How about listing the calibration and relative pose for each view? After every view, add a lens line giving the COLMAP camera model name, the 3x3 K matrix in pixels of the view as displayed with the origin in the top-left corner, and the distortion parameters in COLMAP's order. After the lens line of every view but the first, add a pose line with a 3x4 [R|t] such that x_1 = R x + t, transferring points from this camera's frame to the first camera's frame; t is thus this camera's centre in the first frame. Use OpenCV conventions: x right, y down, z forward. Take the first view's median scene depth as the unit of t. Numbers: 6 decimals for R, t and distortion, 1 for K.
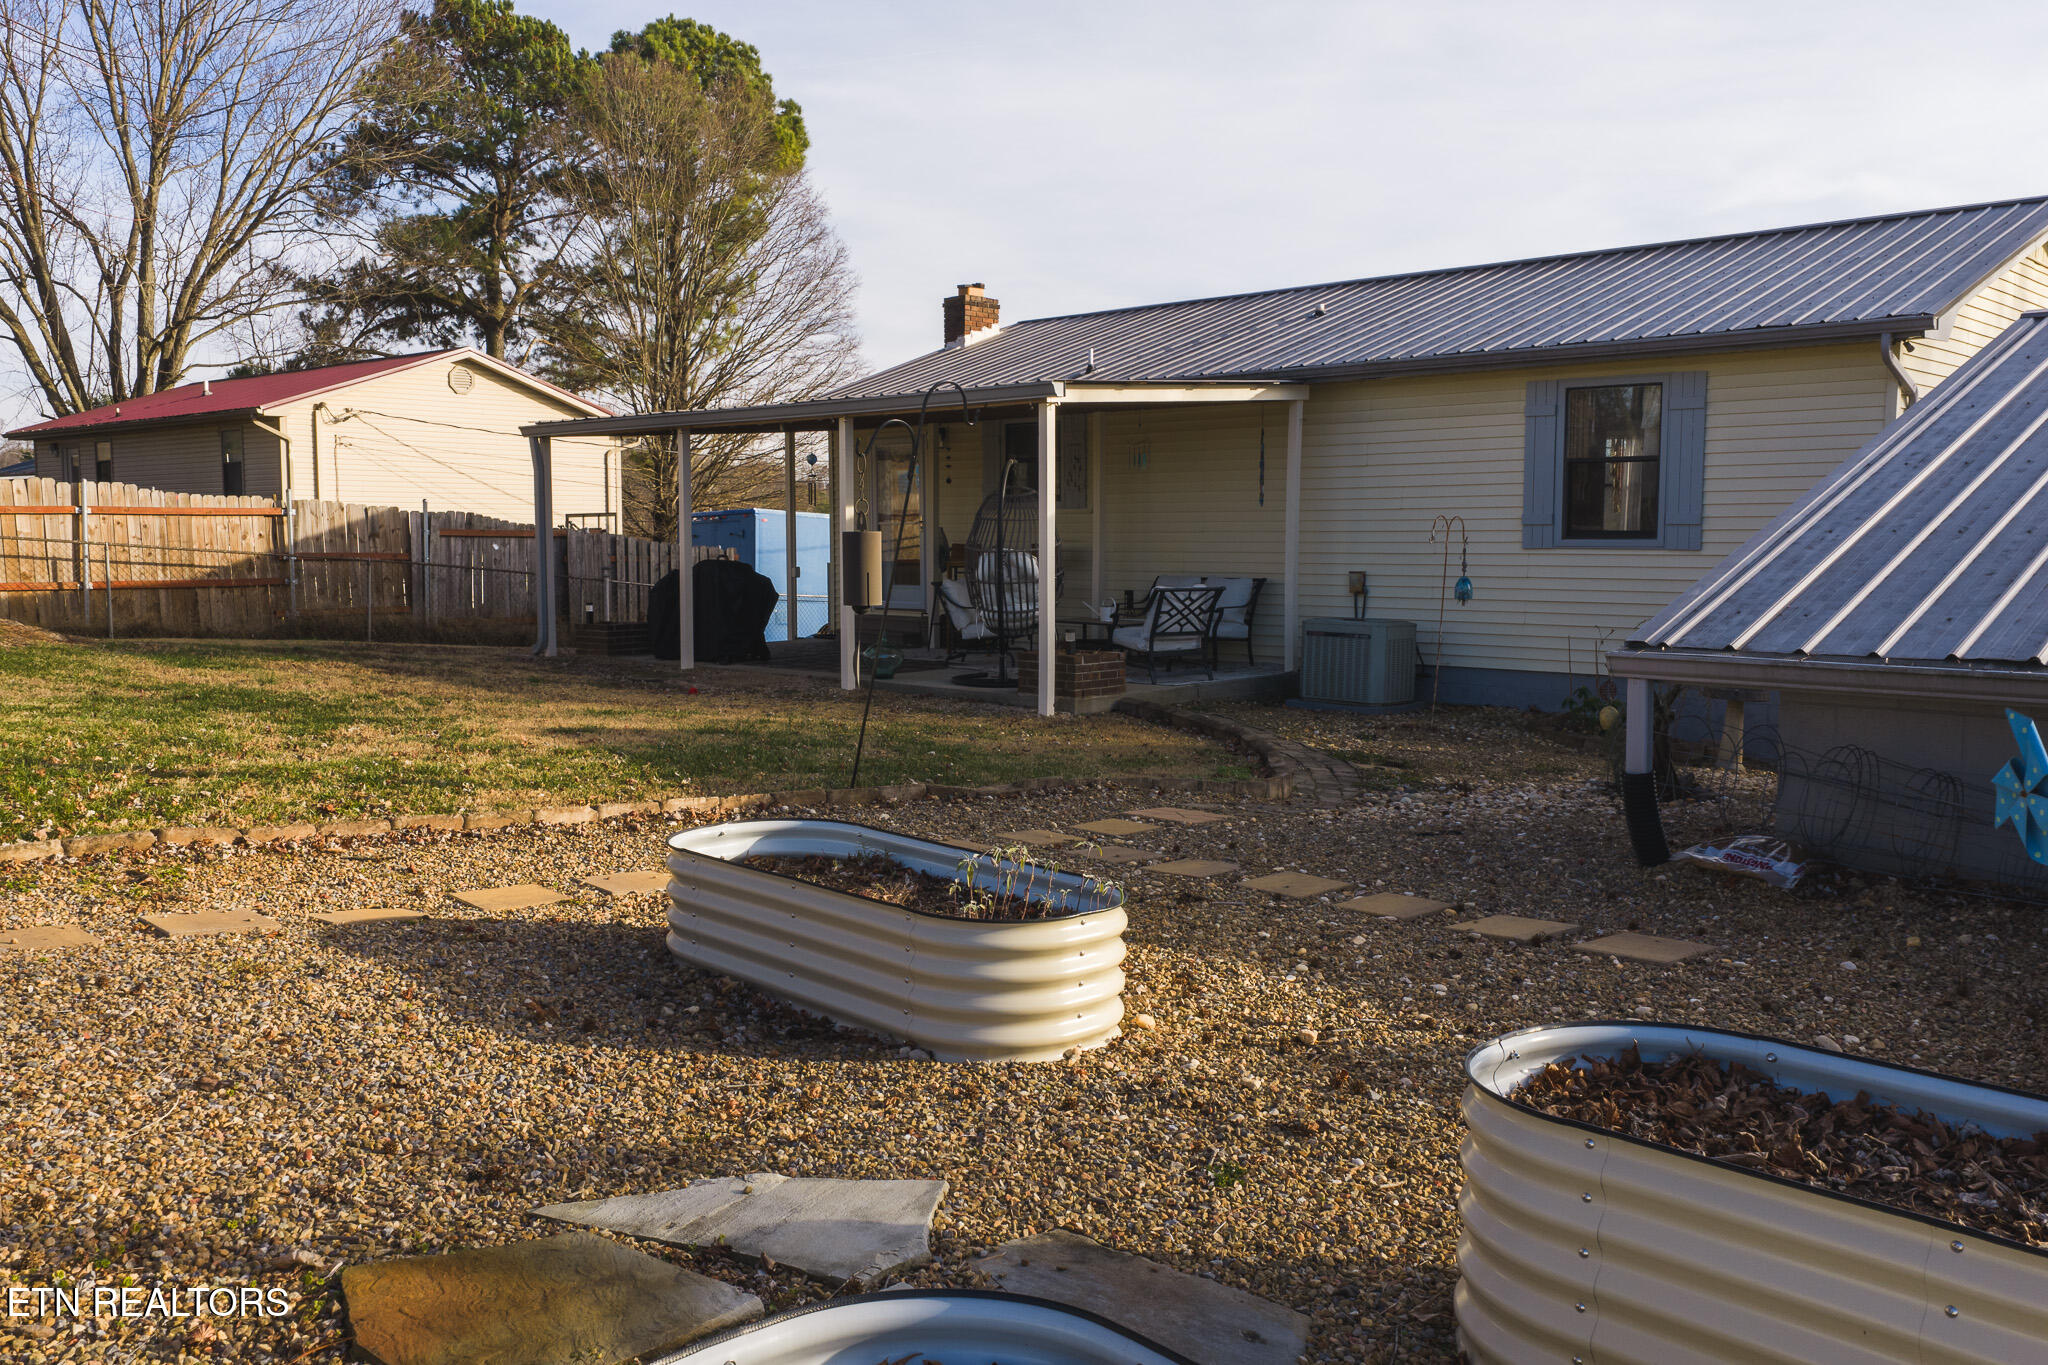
lens RADIAL K [[1695.3, 0, 1028.9], [0, 1695.3, 675.3], [0, 0, 1]] dist [0.009112, -0.011685]
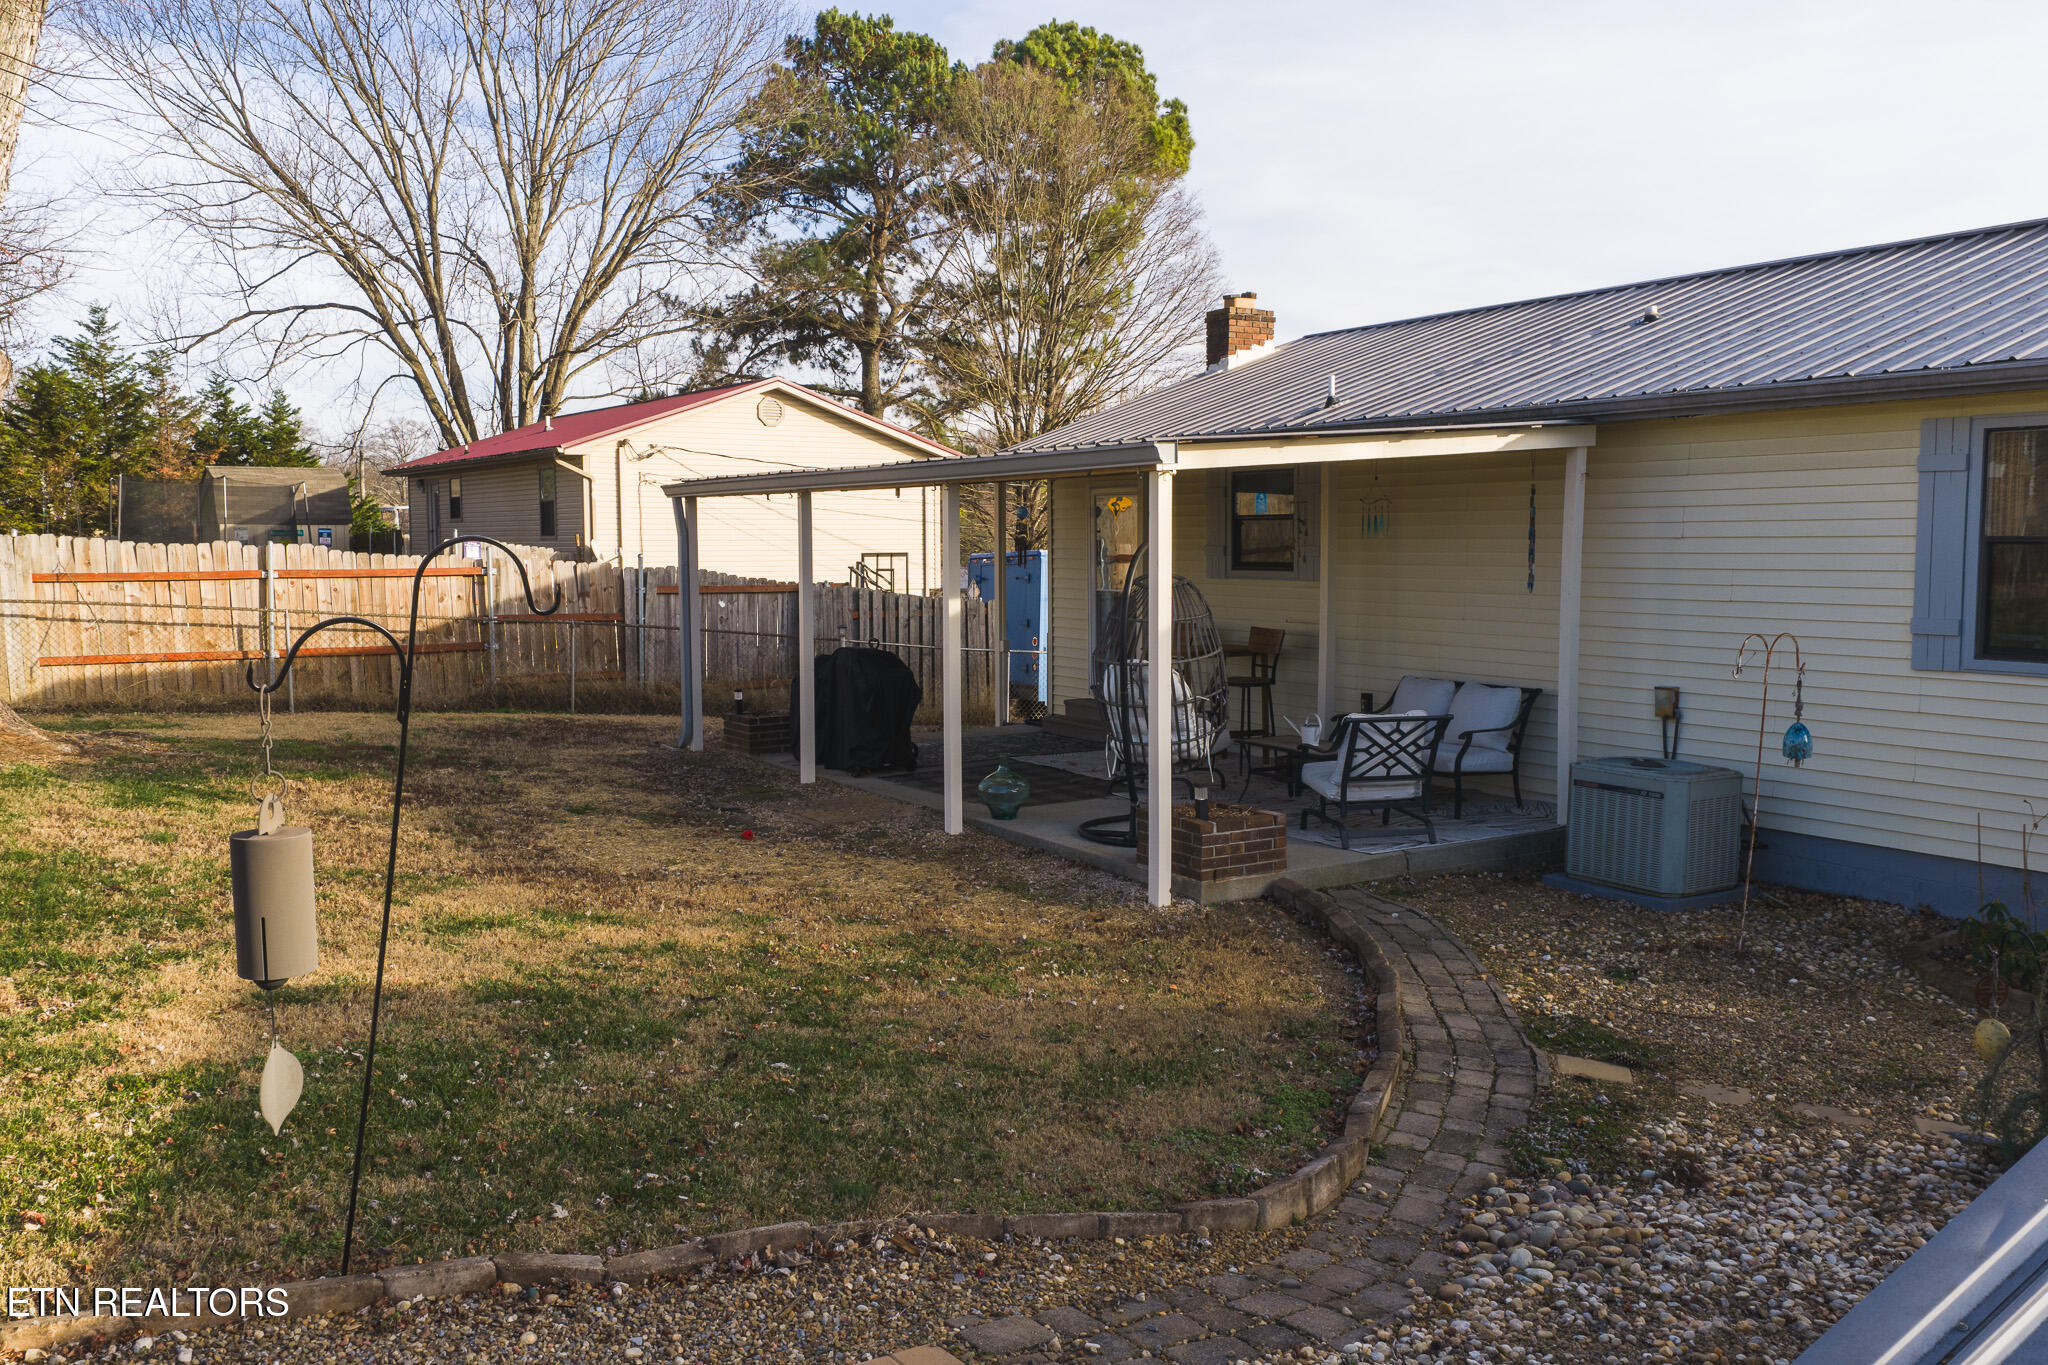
lens RADIAL K [[1686.0, 0, 1029.6], [0, 1686.0, 685.2], [0, 0, 1]] dist [0.012898, -0.016134]
pose [[0.966470, 0.018492, -0.256112, 0.090429], [-0.017198, 0.999826, 0.007291, -0.048096], [0.256202, -0.002642, 0.966620, 0.193833]]
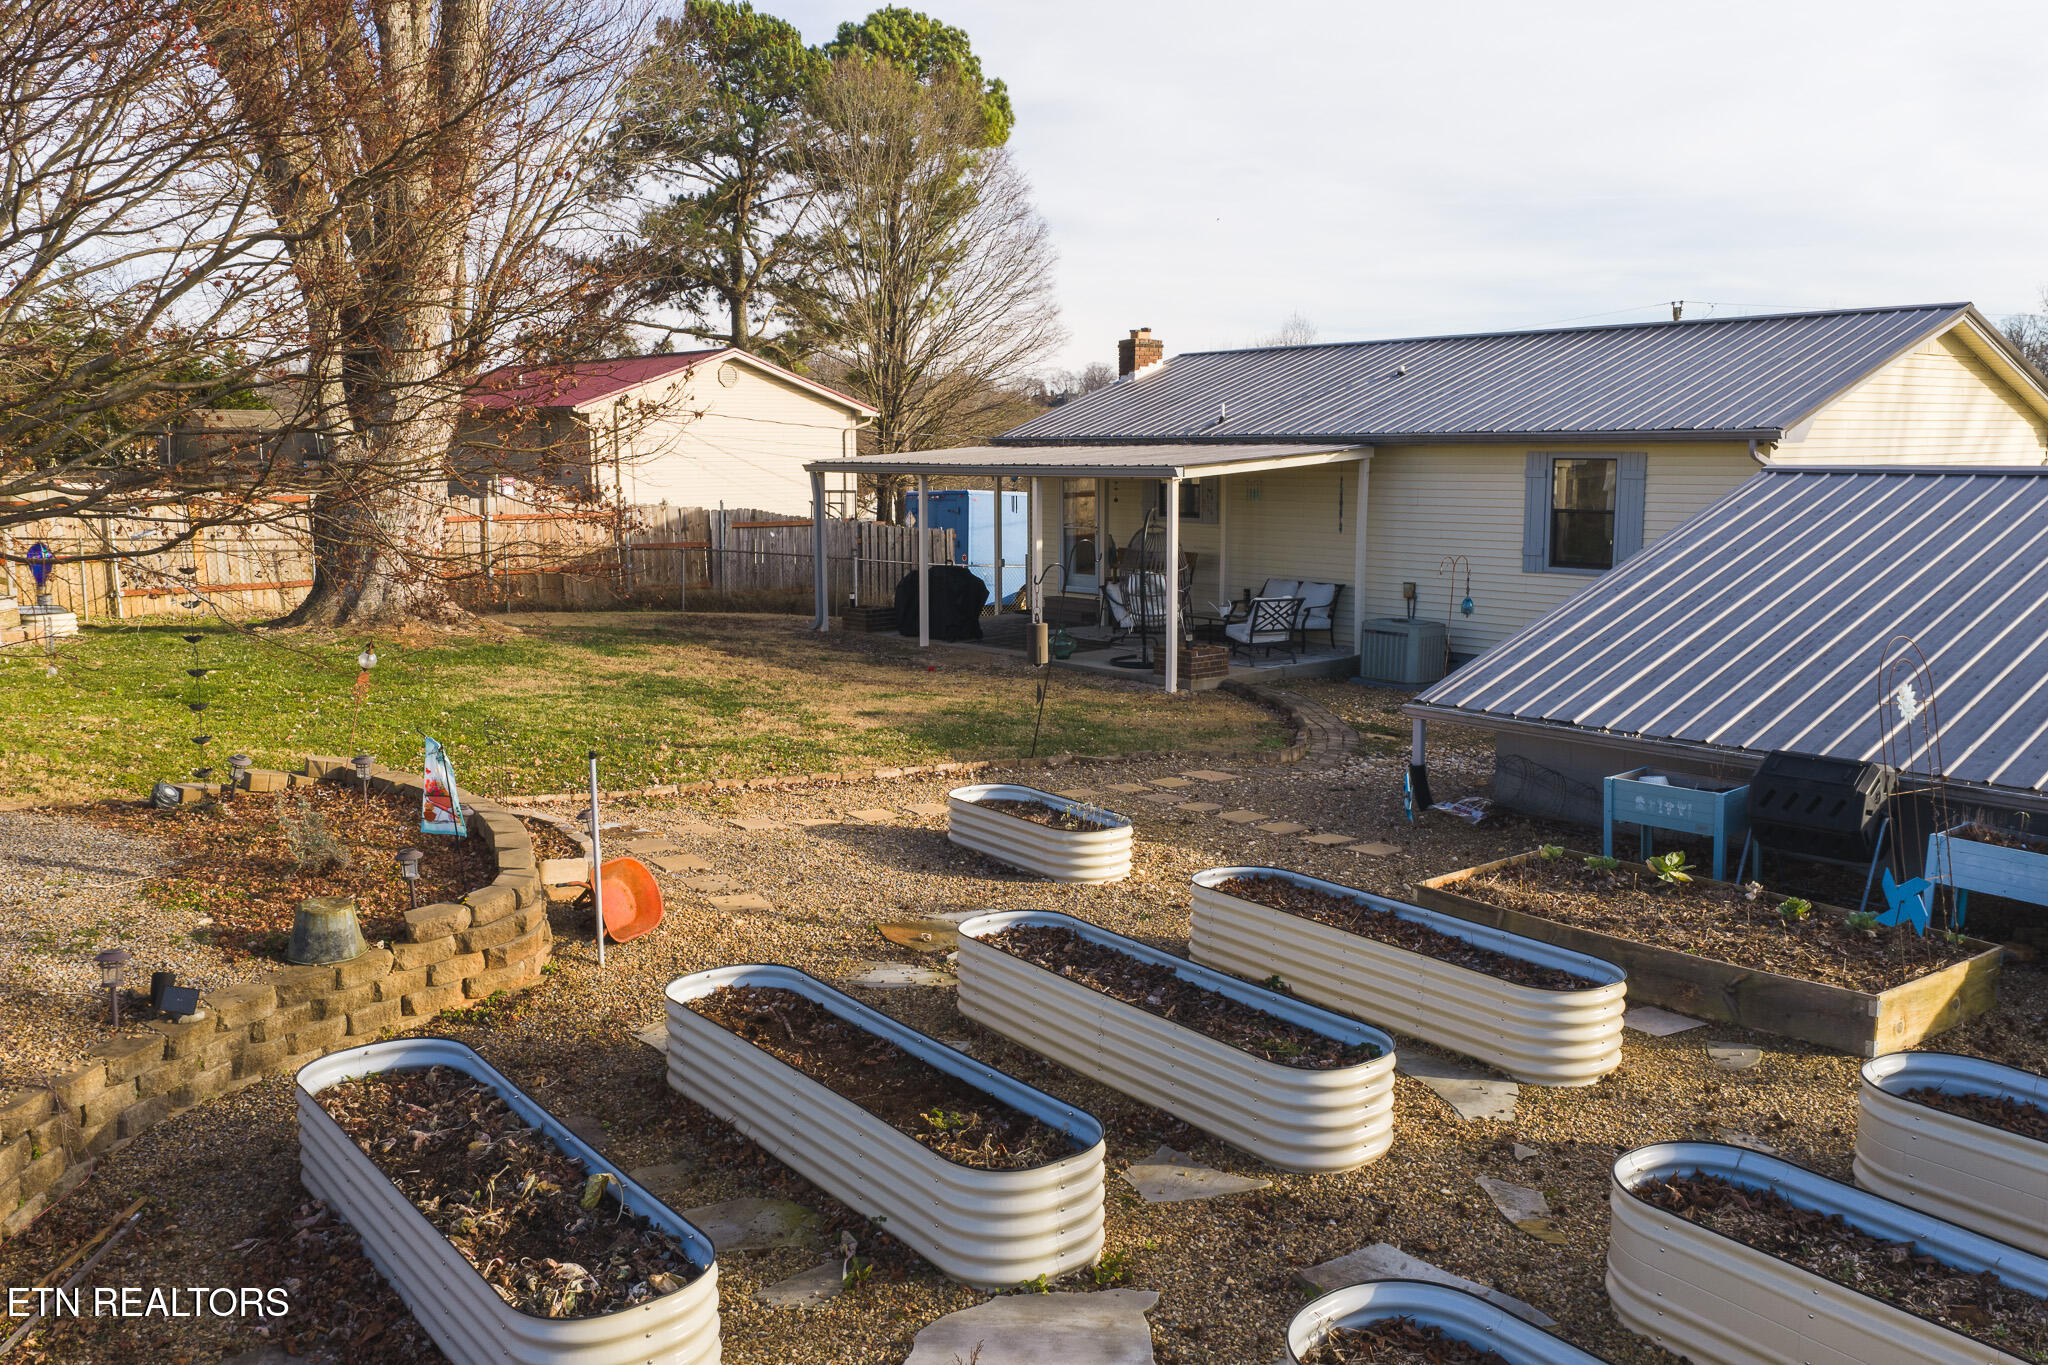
lens RADIAL K [[1686.0, 0, 1029.6], [0, 1686.0, 685.2], [0, 0, 1]] dist [0.012898, -0.016134]
pose [[0.992879, 0.012424, -0.118476, 0.040117], [-0.005414, 0.998225, 0.059308, -0.044243], [0.119003, -0.058244, 0.991184, -0.298842]]
